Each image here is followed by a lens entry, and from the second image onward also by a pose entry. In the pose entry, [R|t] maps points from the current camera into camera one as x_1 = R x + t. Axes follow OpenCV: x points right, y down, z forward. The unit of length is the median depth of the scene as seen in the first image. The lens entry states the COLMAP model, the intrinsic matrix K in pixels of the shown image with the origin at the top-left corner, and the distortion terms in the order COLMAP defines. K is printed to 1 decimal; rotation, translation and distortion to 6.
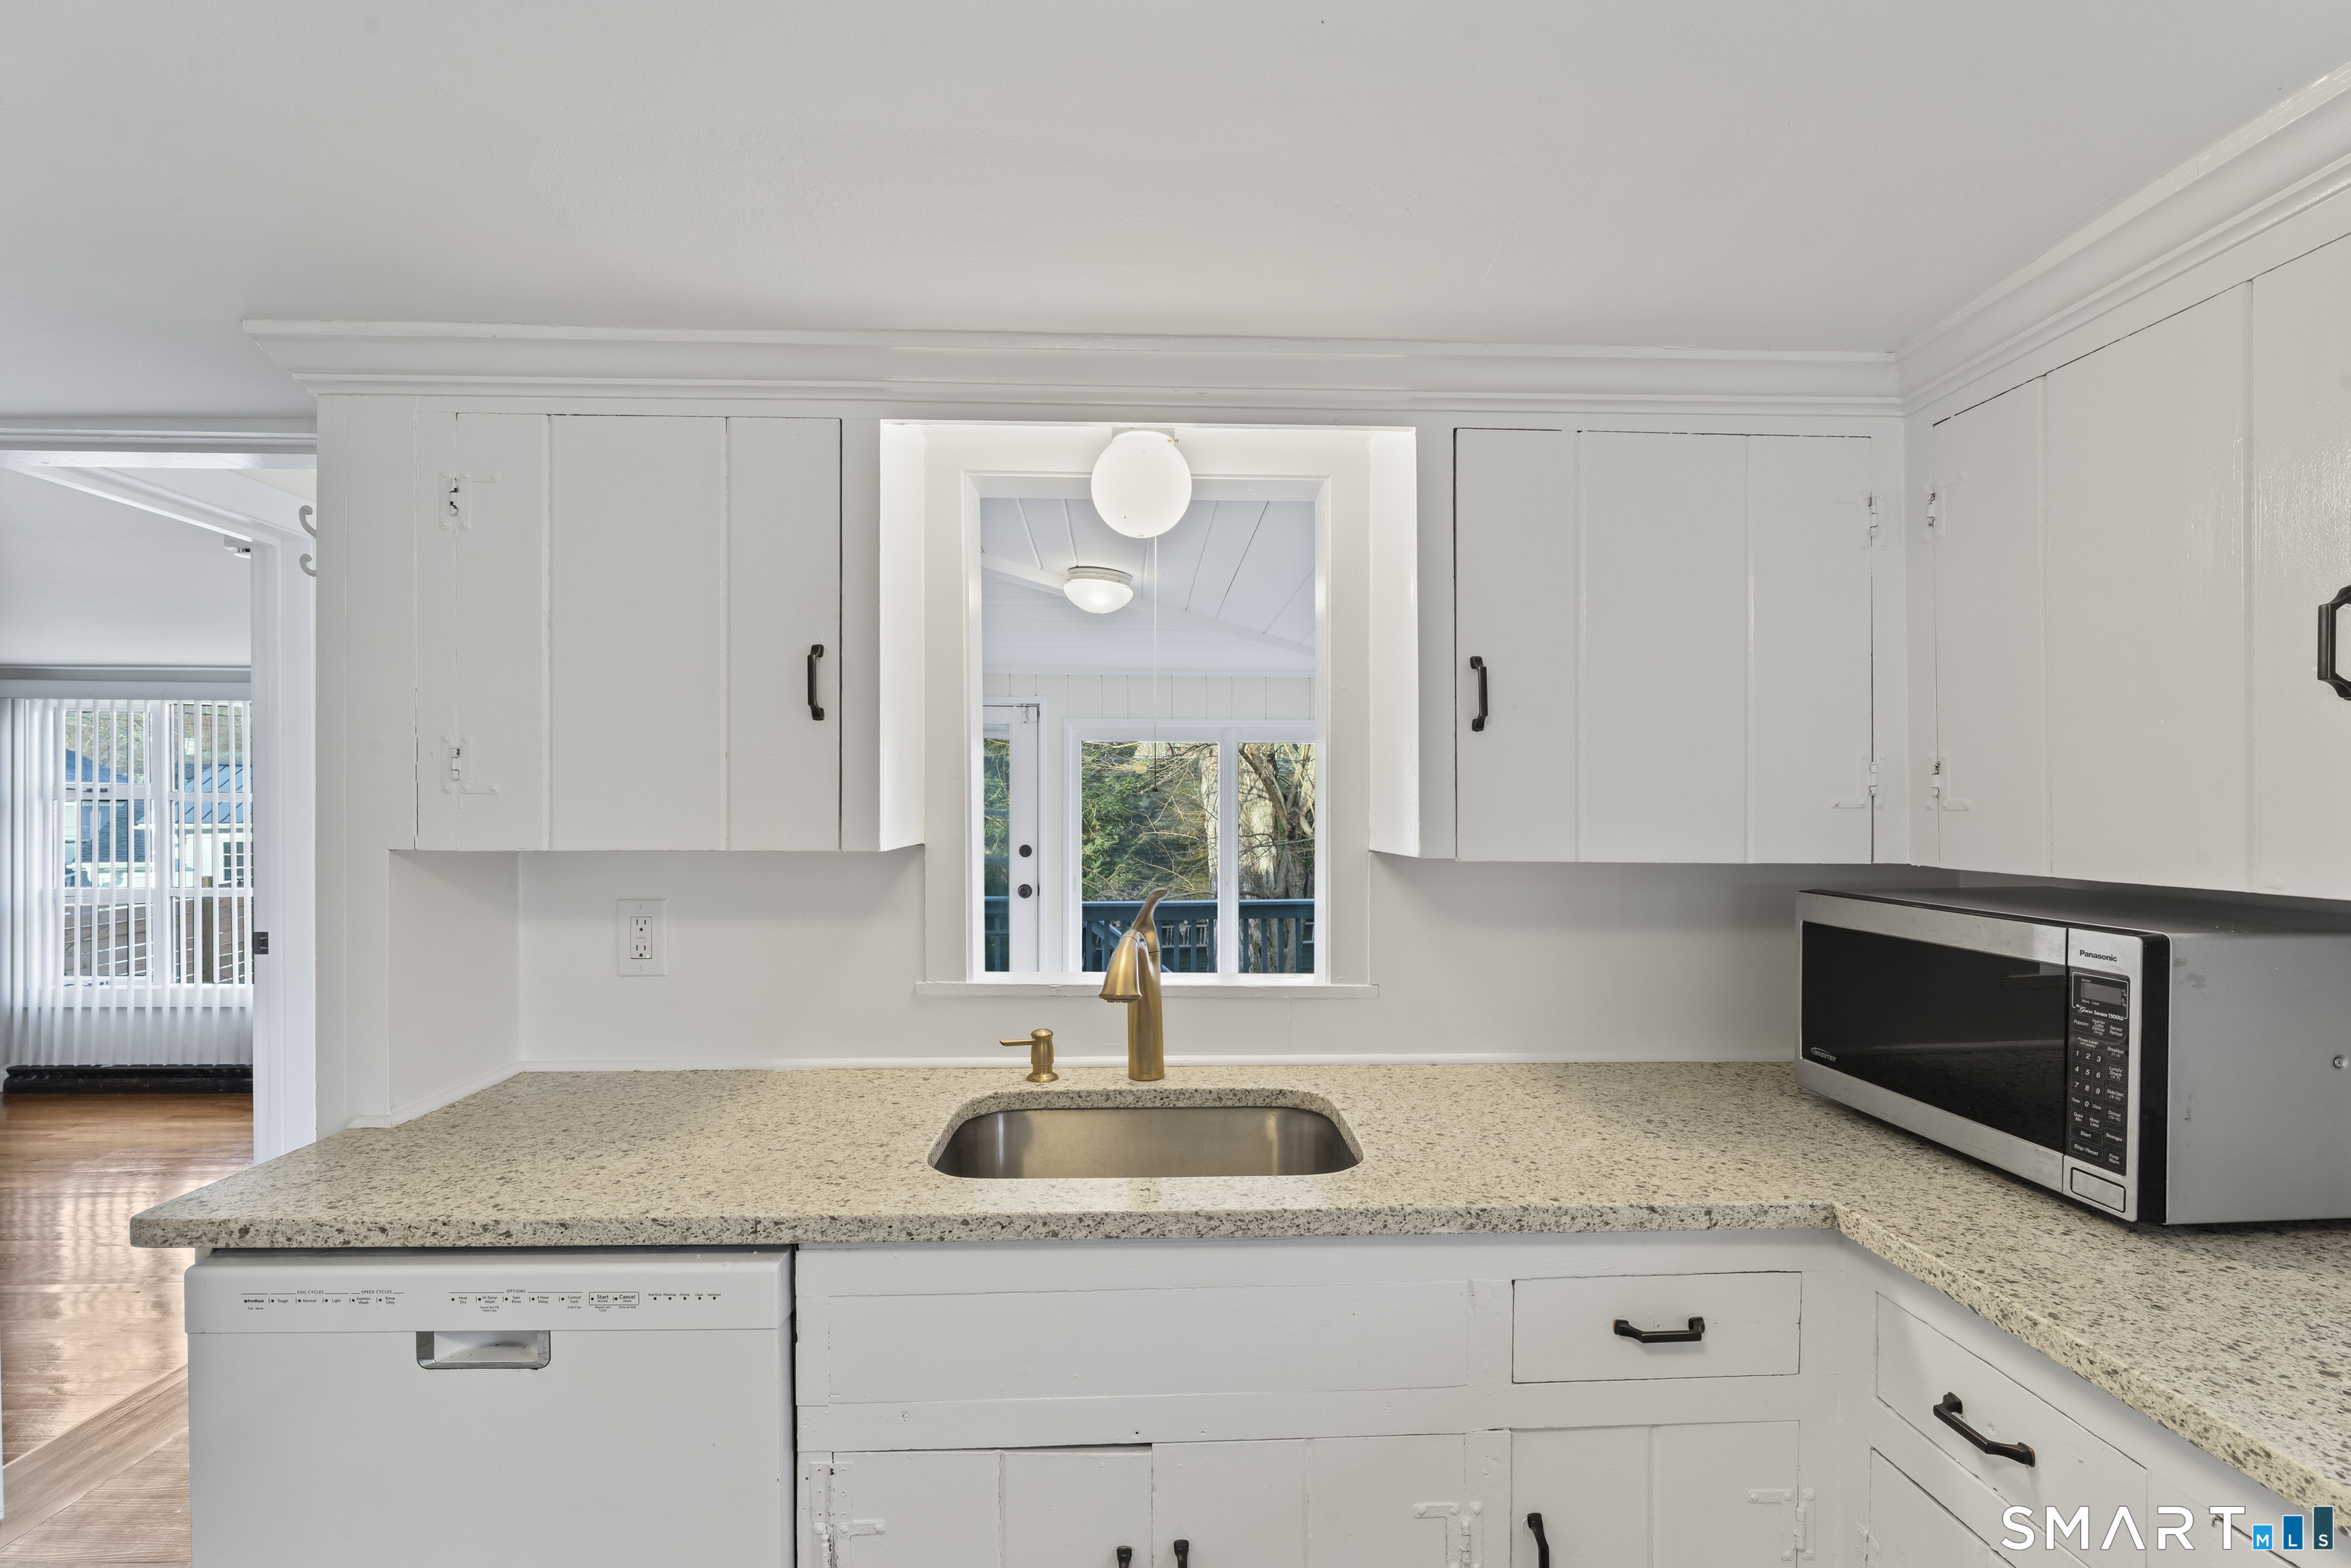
lens RADIAL K [[1092.6, 0, 1174.2], [0, 1092.6, 813.5], [0, 0, 1]] dist [-0.002118, -0.000158]
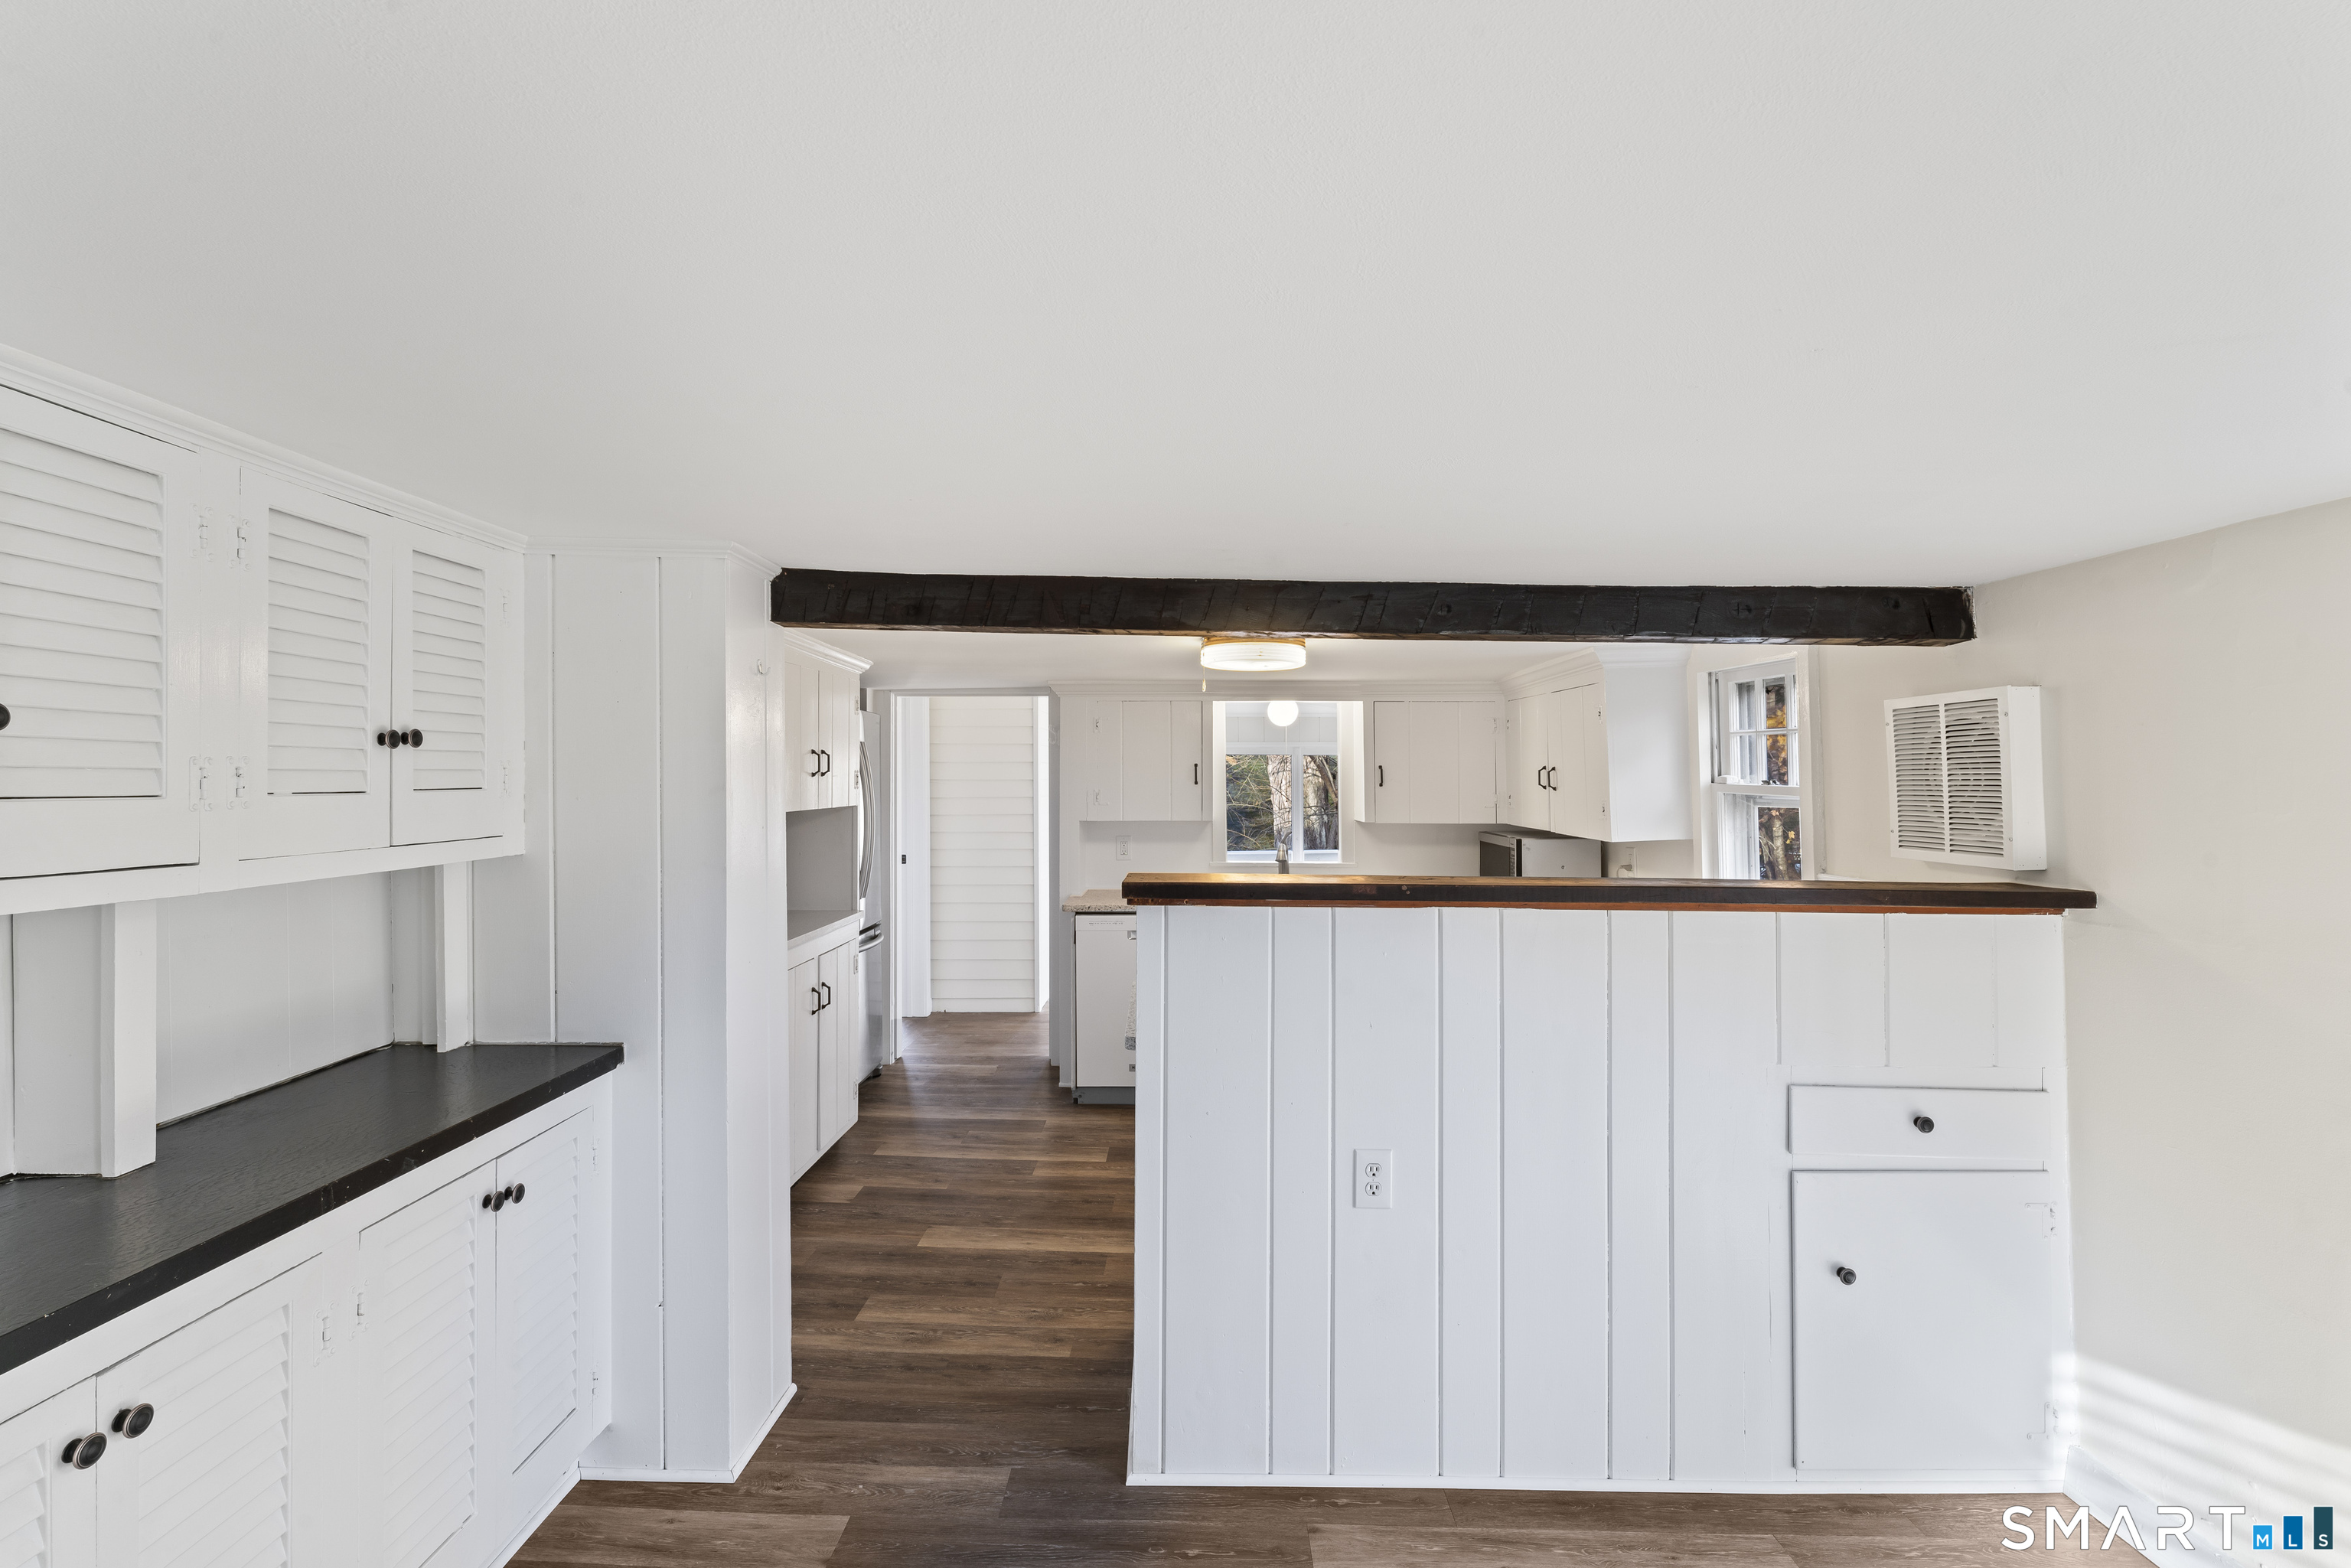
lens RADIAL K [[1050.9, 0, 1180.5], [0, 1050.9, 771.0], [0, 0, 1]] dist [-0.000116, 0.000146]
pose [[0.998886, -0.008469, -0.046426, -0.218551], [0.007953, 0.999905, -0.011286, -0.091306], [0.046517, 0.010904, 0.998858, -2.487345]]
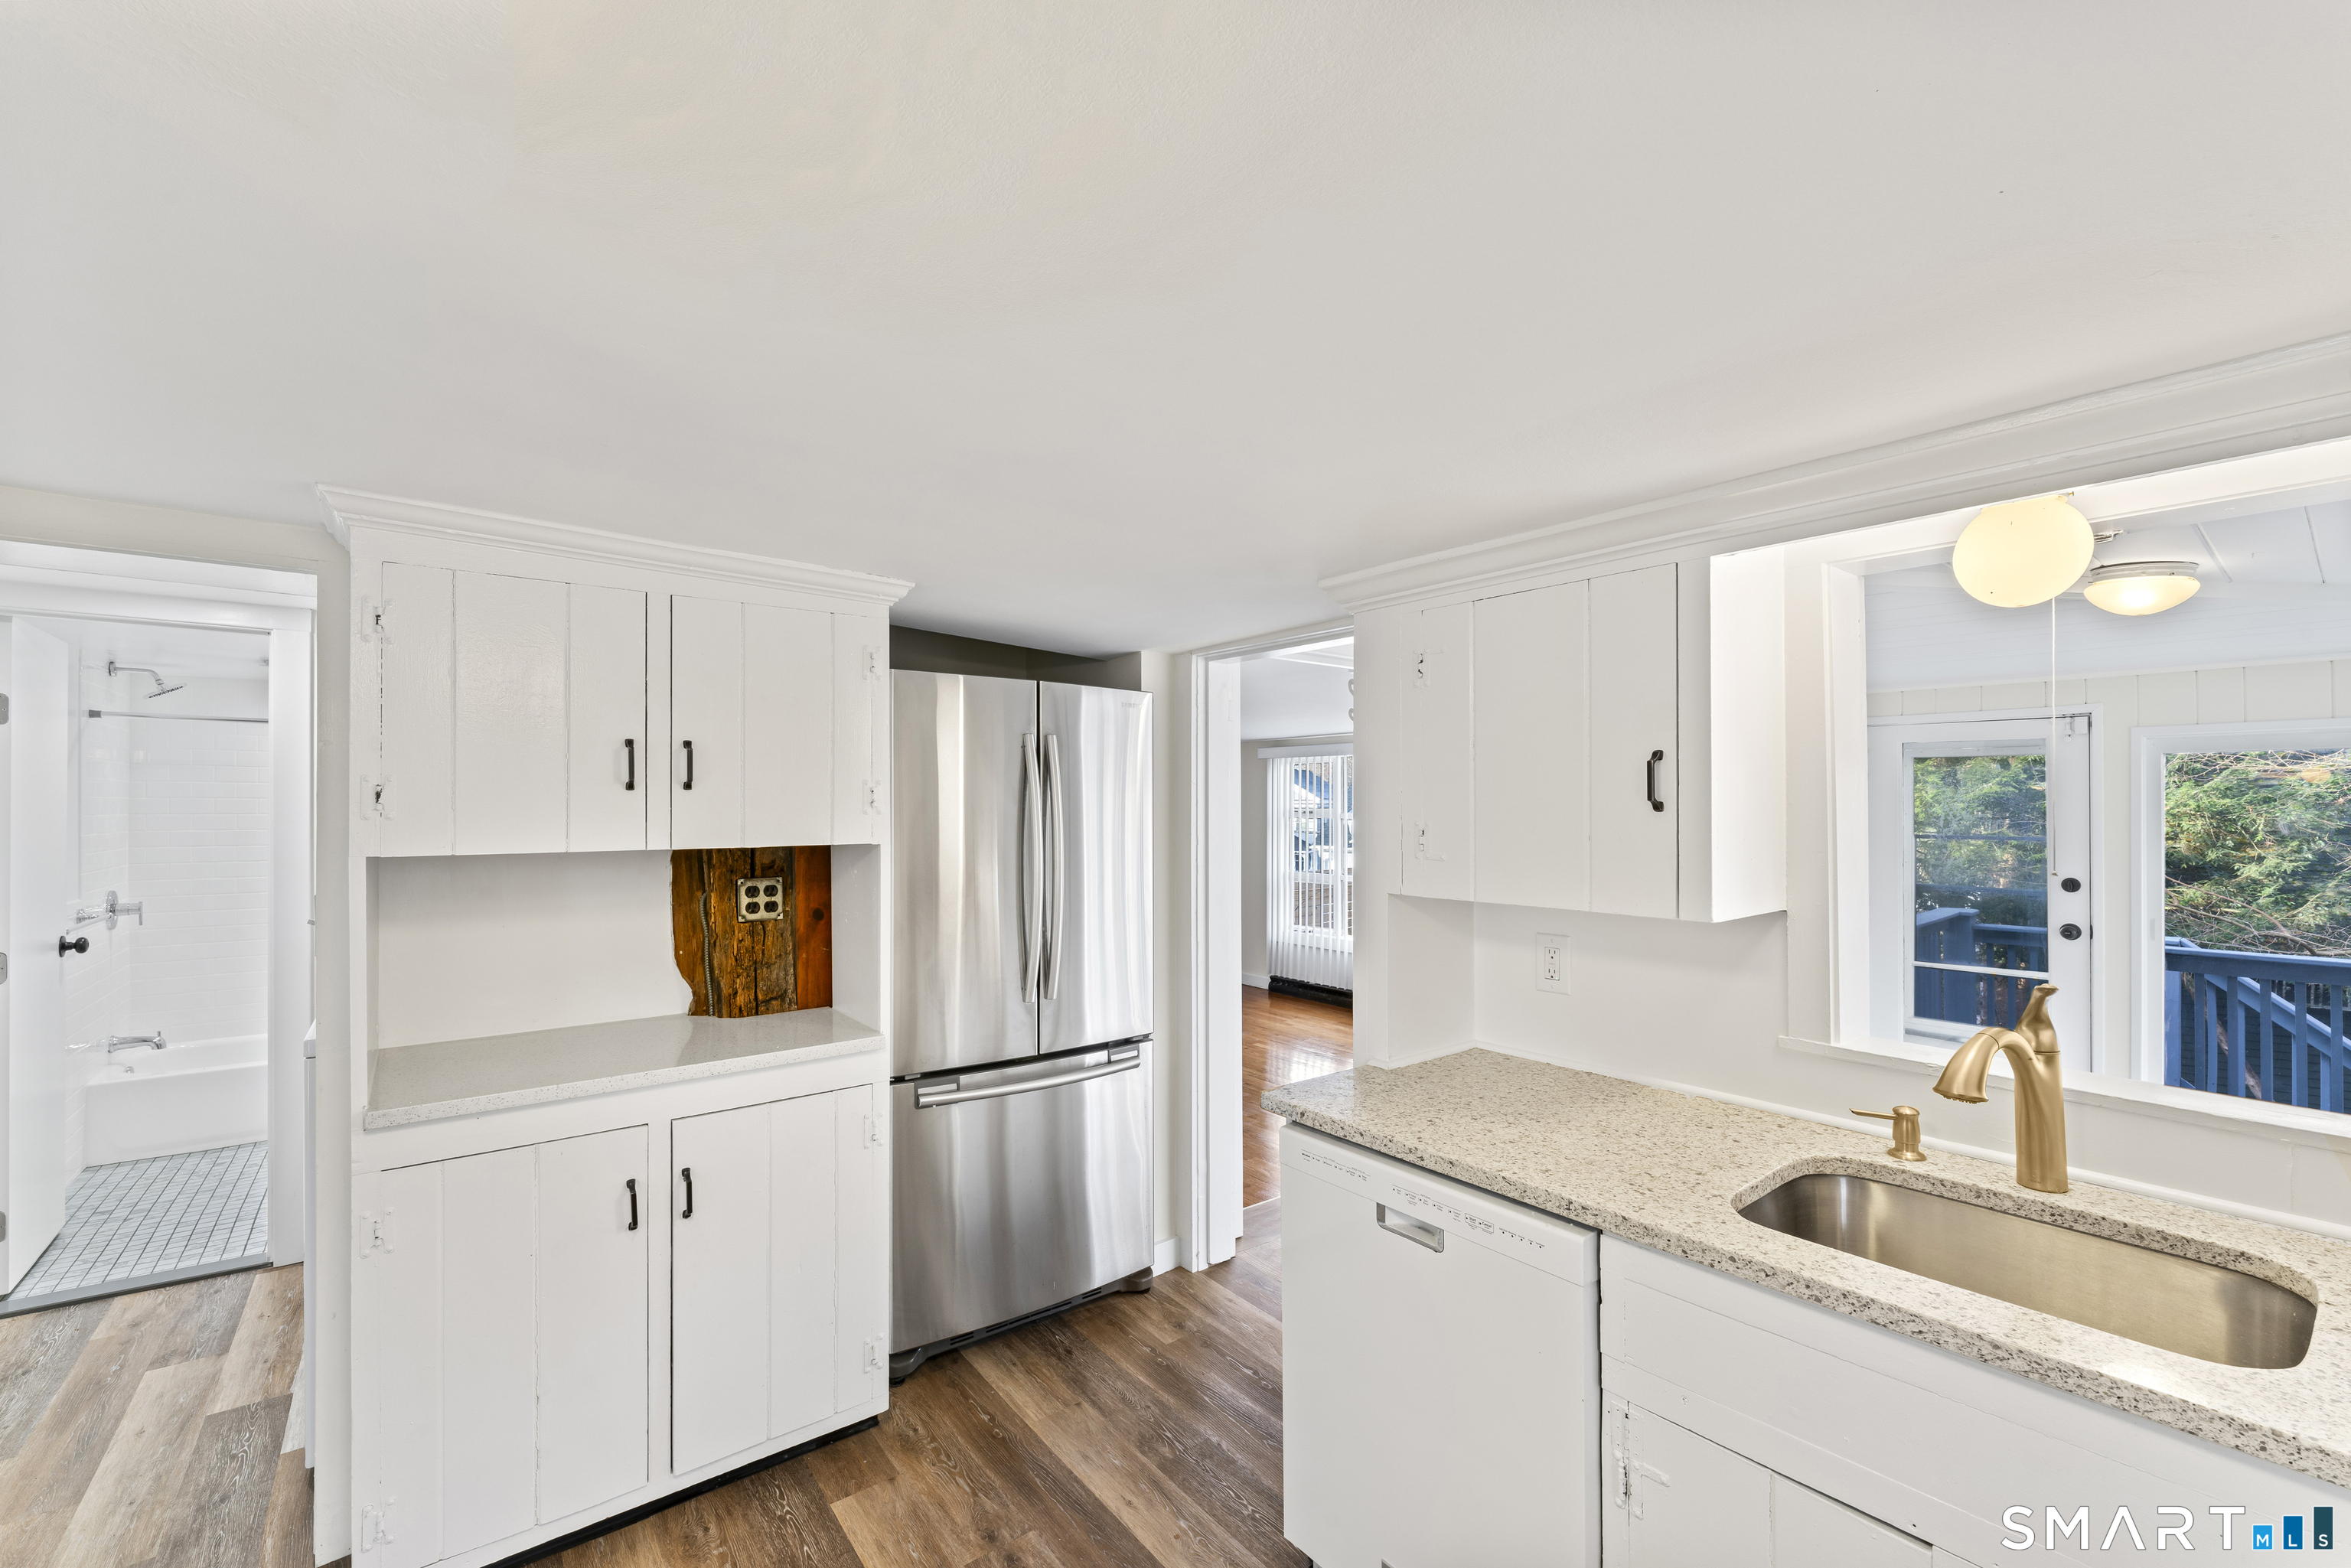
lens RADIAL K [[977.6, 0, 1175.6], [0, 977.6, 803.4], [0, 0, 1]] dist [-0.003725, 0.000485]
pose [[0.595990, -0.004743, -0.802978, 0.235052], [-0.002638, 0.999966, -0.007864, -0.085601], [0.802987, 0.006805, 0.595957, -0.091981]]
